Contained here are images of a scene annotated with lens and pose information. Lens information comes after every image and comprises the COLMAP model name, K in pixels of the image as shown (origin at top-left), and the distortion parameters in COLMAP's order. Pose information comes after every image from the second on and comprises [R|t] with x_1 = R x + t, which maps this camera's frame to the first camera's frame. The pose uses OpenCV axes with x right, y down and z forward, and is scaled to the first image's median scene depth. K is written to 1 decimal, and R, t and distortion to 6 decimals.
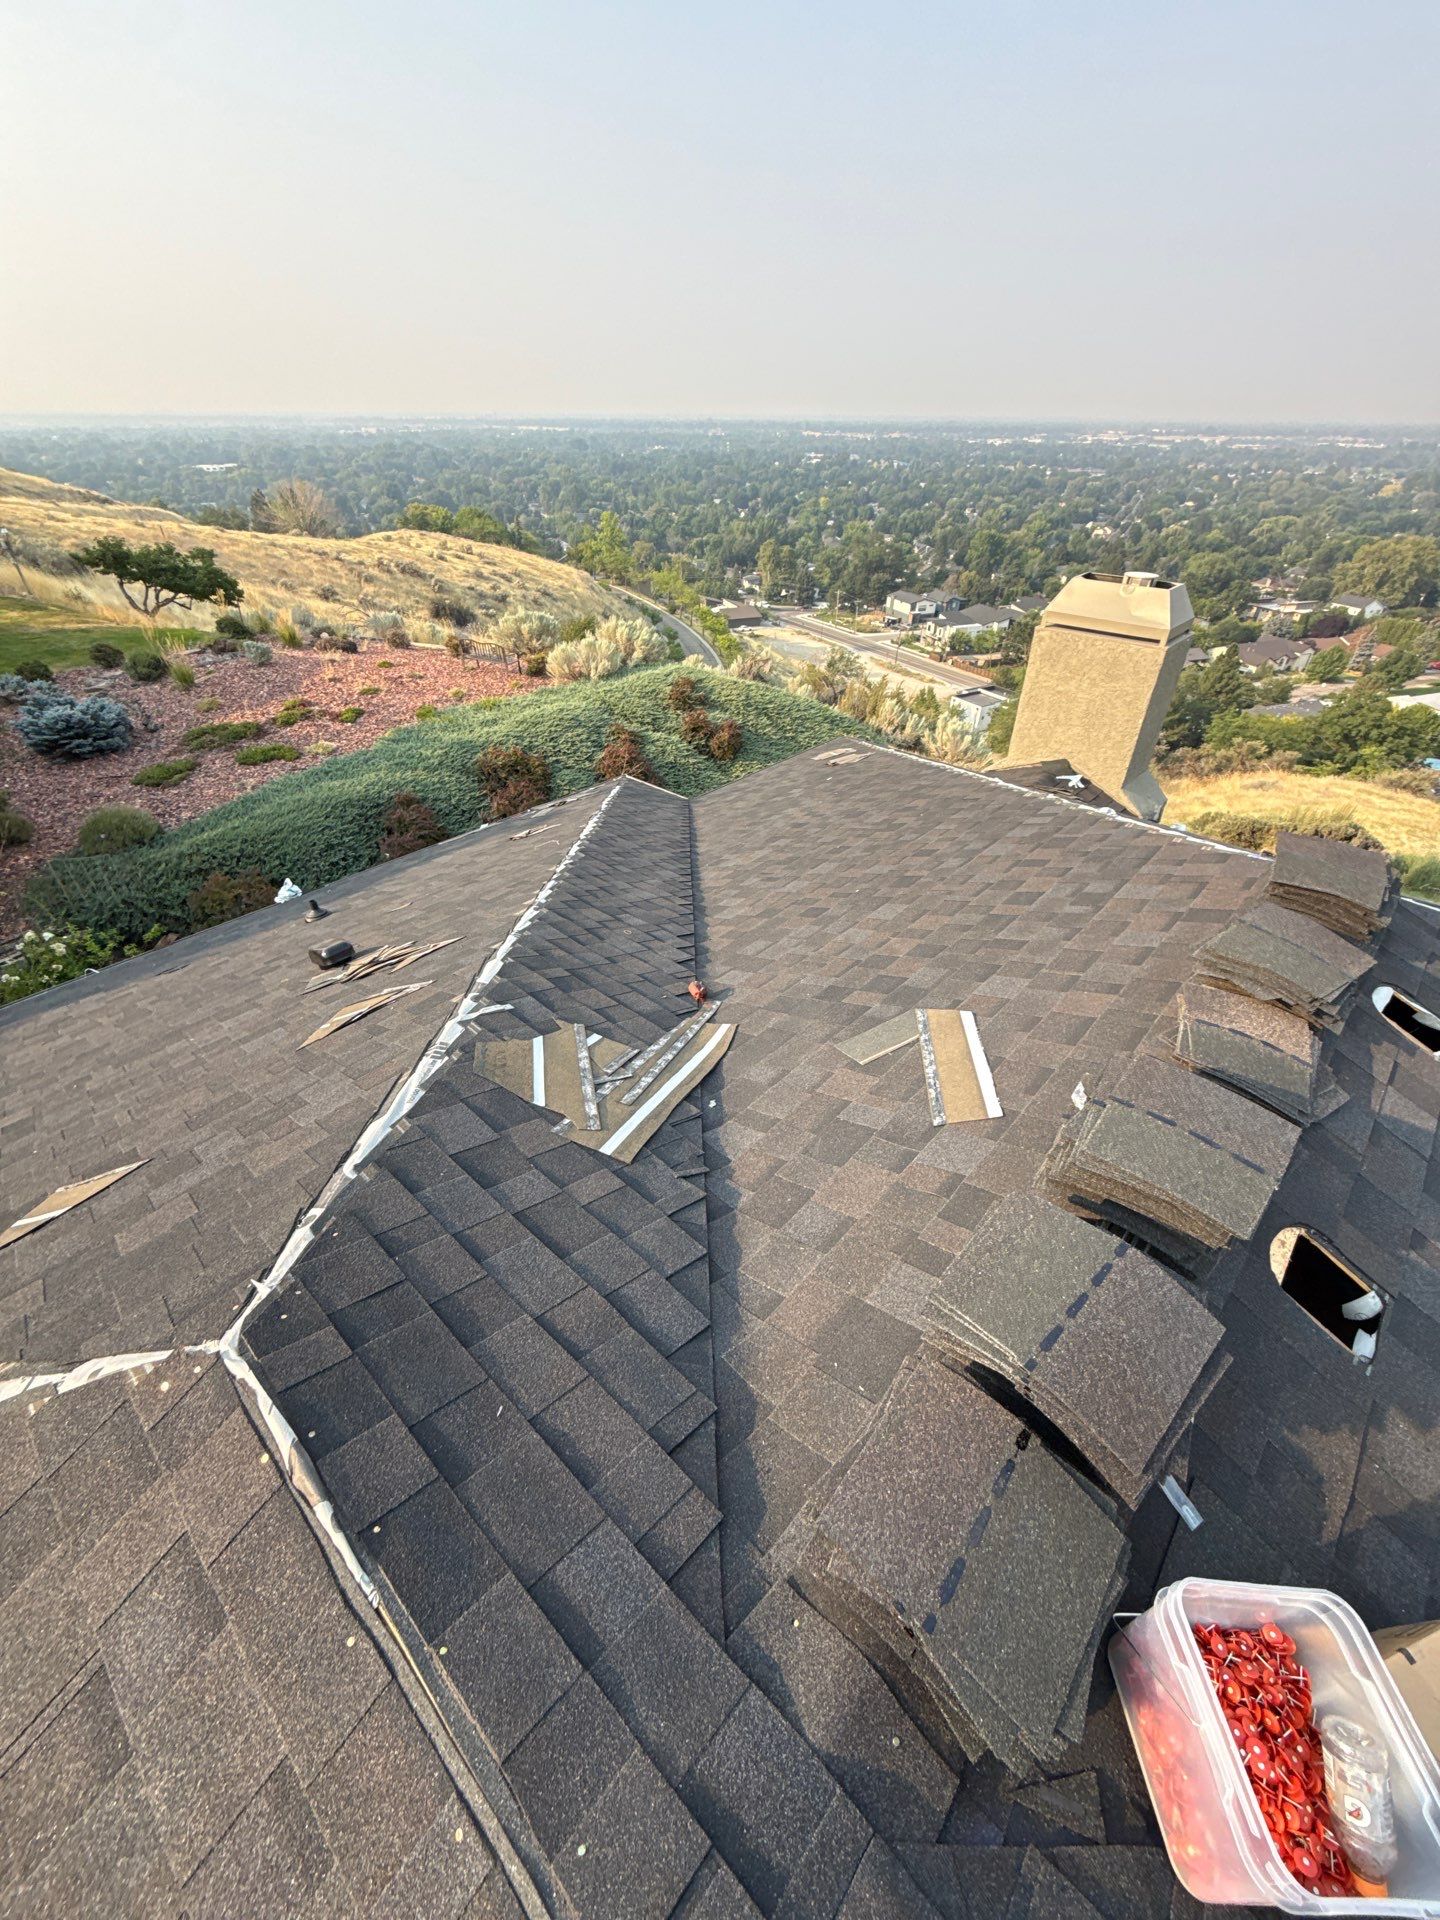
lens RADIAL K [[766.2, 0, 720.7], [0, 766.2, 960.8], [0, 0, 1]] dist [-0.000104, 0.000268]
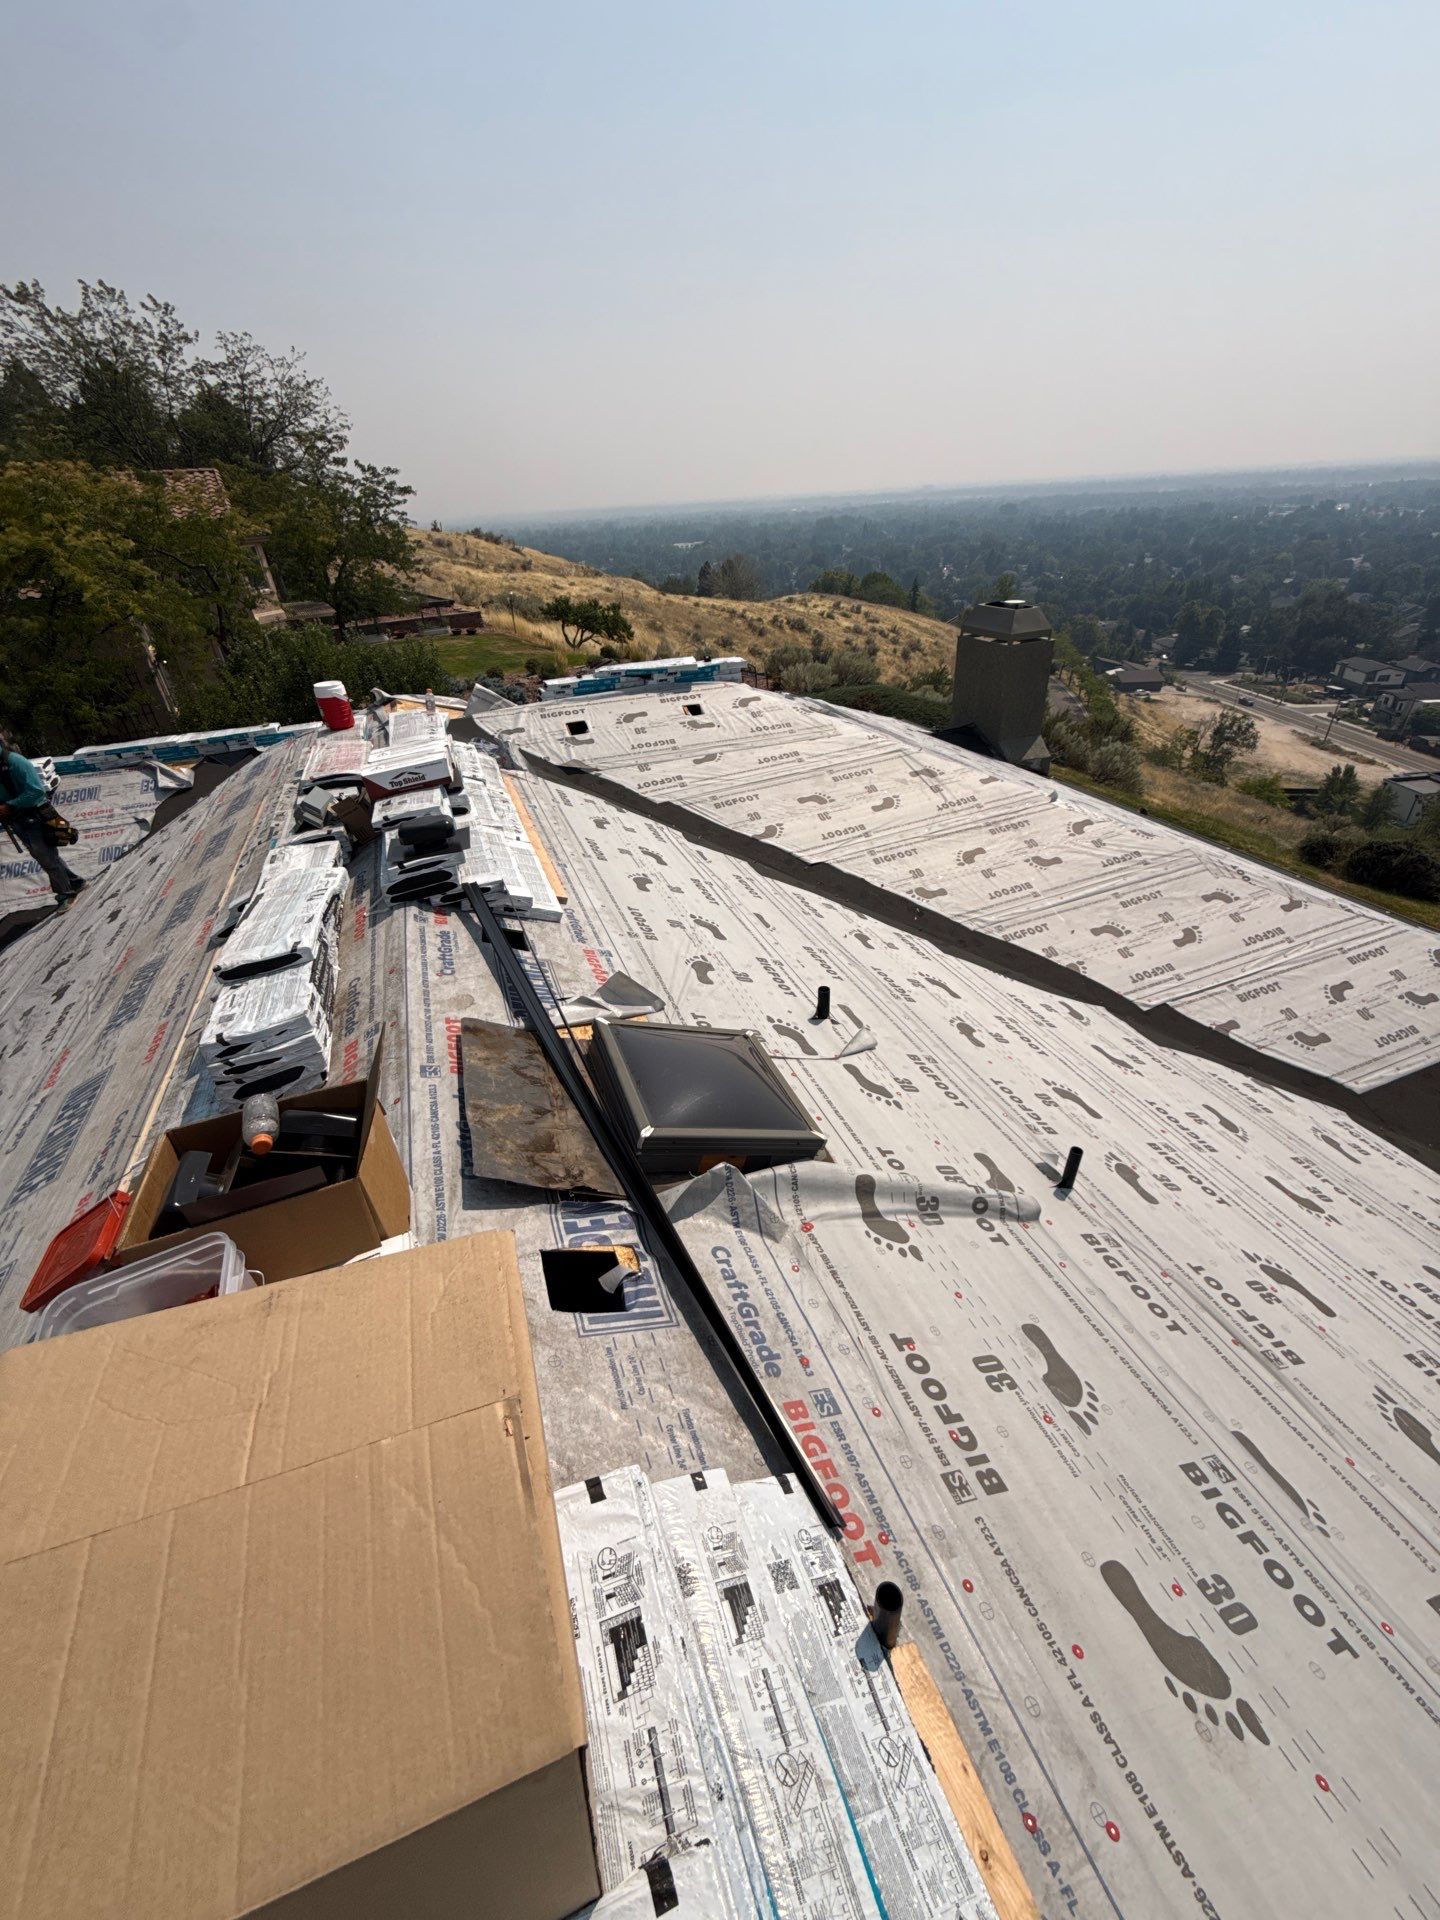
lens RADIAL K [[766.2, 0, 720.7], [0, 766.2, 960.8], [0, 0, 1]] dist [-0.000104, 0.000268]
pose [[0.891770, 0.187242, -0.411931, 0.094429], [-0.213459, 0.976784, -0.018113, 0.043543], [0.398976, 0.104083, 0.911035, -0.068813]]
